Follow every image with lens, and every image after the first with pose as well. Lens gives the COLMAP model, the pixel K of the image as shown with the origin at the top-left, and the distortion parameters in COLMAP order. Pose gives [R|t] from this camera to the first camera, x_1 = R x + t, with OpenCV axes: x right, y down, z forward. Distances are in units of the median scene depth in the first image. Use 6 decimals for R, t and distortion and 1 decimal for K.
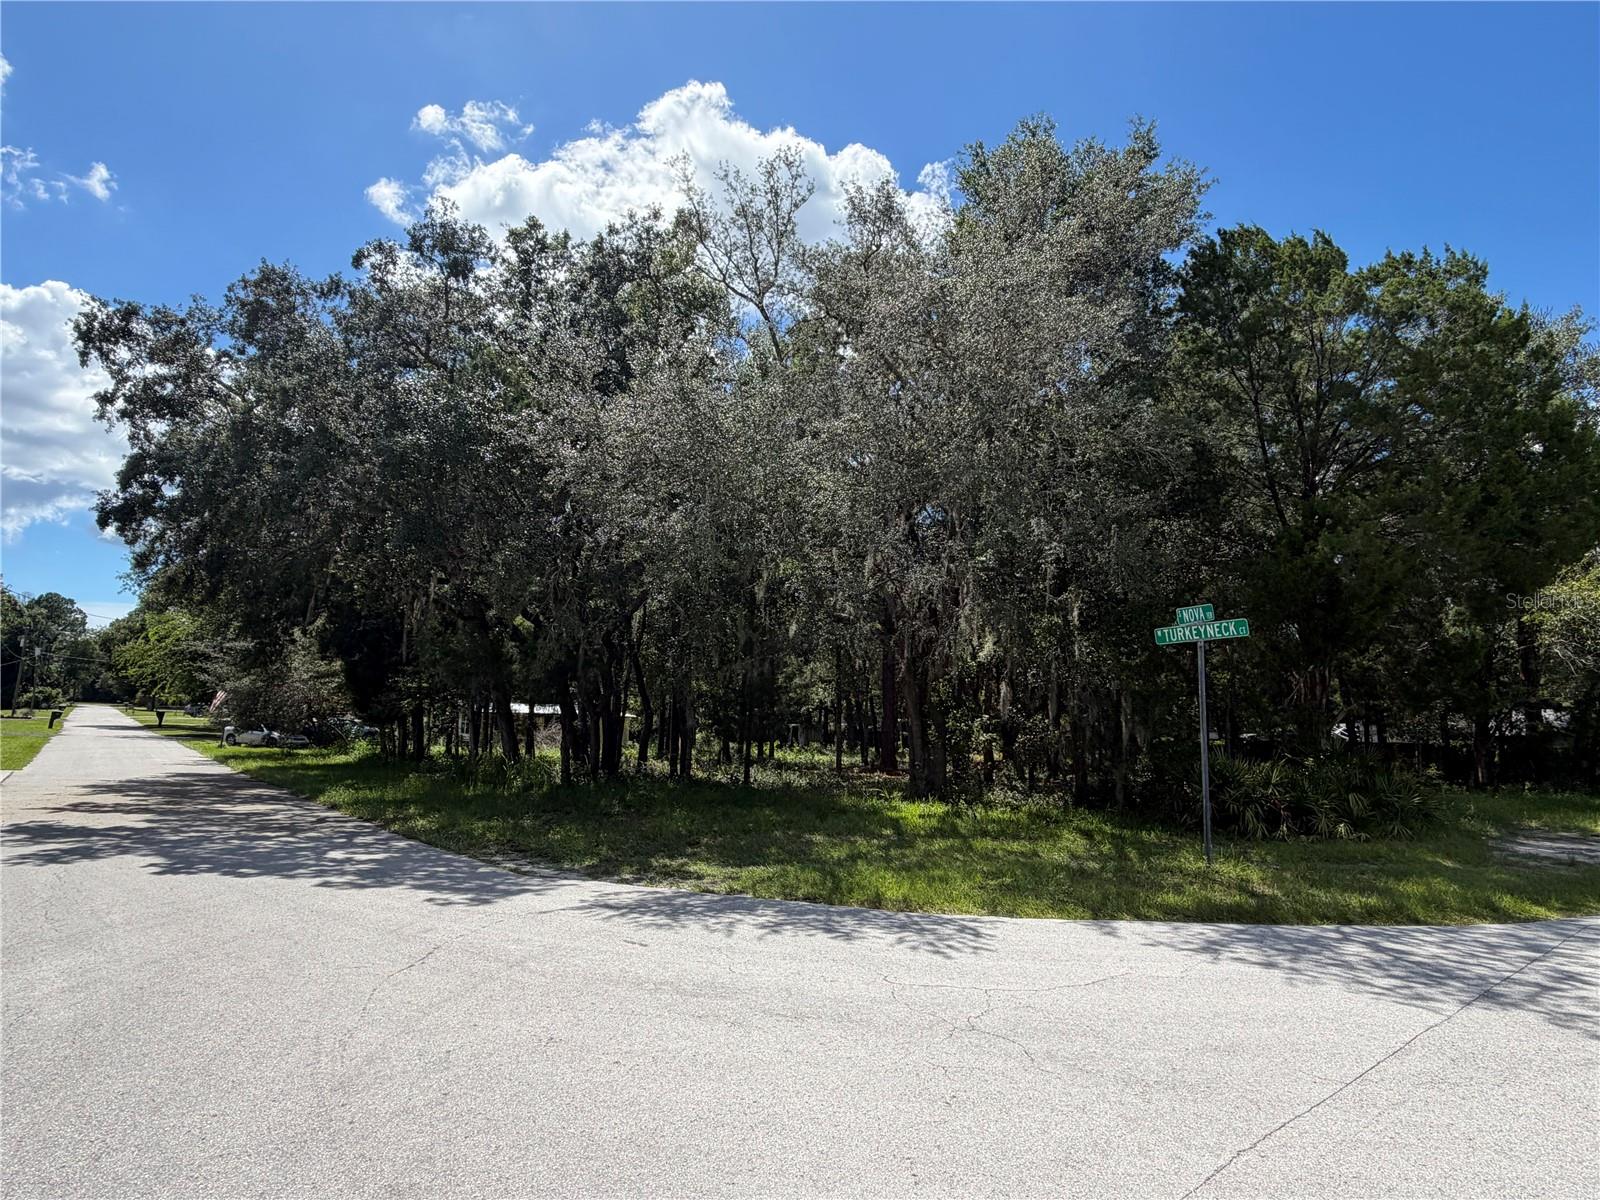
lens RADIAL K [[831.1, 0, 802.6], [0, 831.1, 602.8], [0, 0, 1]] dist [-0.022126, 0.000362]
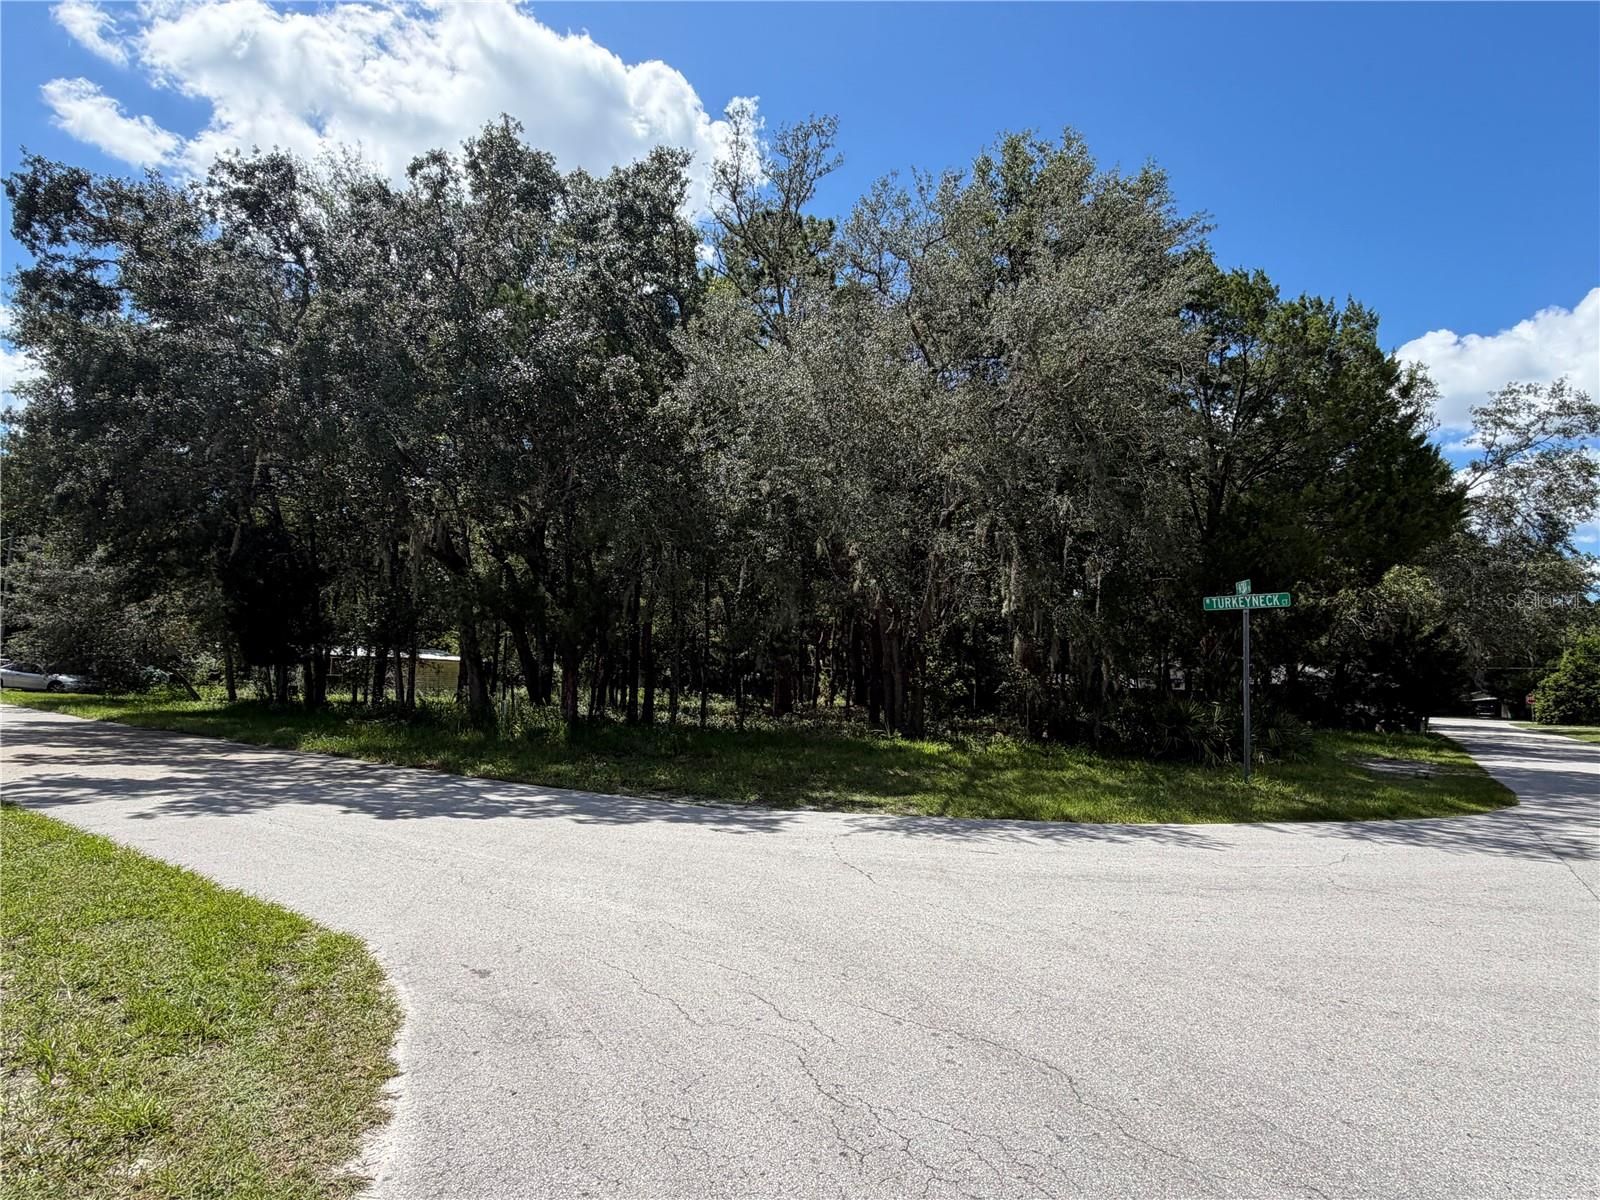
lens RADIAL K [[831.1, 0, 800.0], [0, 831.1, 600.7], [0, 0, 1]] dist [-0.022126, 0.000362]
pose [[0.965681, 0.028433, 0.258169, -0.306880], [-0.044269, 0.997464, 0.055737, -0.004055], [-0.255930, -0.065254, 0.964491, -0.026247]]
